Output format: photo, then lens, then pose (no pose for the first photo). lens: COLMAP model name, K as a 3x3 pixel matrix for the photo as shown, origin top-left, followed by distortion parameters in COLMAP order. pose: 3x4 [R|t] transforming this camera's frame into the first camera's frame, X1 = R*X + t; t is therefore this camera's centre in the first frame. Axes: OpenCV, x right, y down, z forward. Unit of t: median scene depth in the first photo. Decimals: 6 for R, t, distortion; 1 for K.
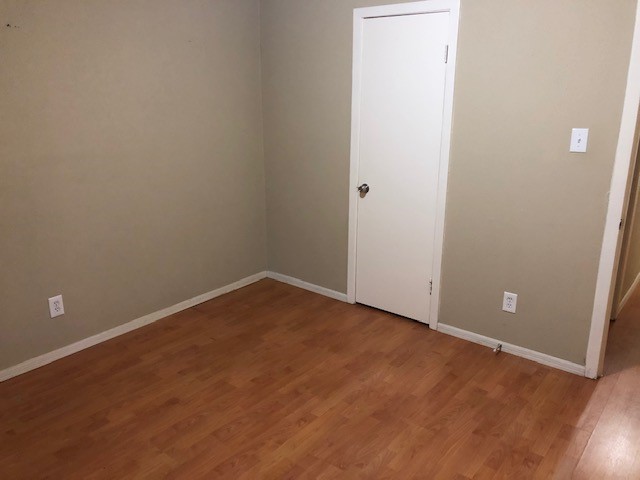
lens RADIAL K [[527.3, 0, 321.8], [0, 527.3, 237.9], [0, 0, 1]] dist [0.014366, -0.009109]
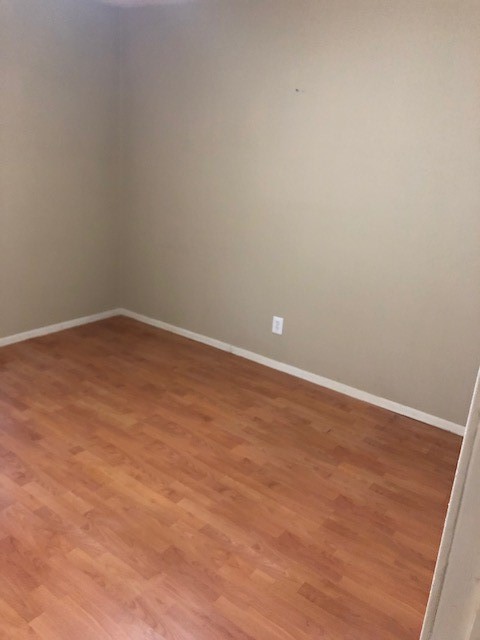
lens RADIAL K [[527.3, 0, 239.0], [0, 527.3, 305.4], [0, 0, 1]] dist [0.014366, -0.009109]
pose [[0.039535, 0.308839, -0.950292, 0.705680], [-0.354362, 0.893555, 0.275657, -0.239723], [0.934272, 0.325849, 0.144768, 0.795885]]
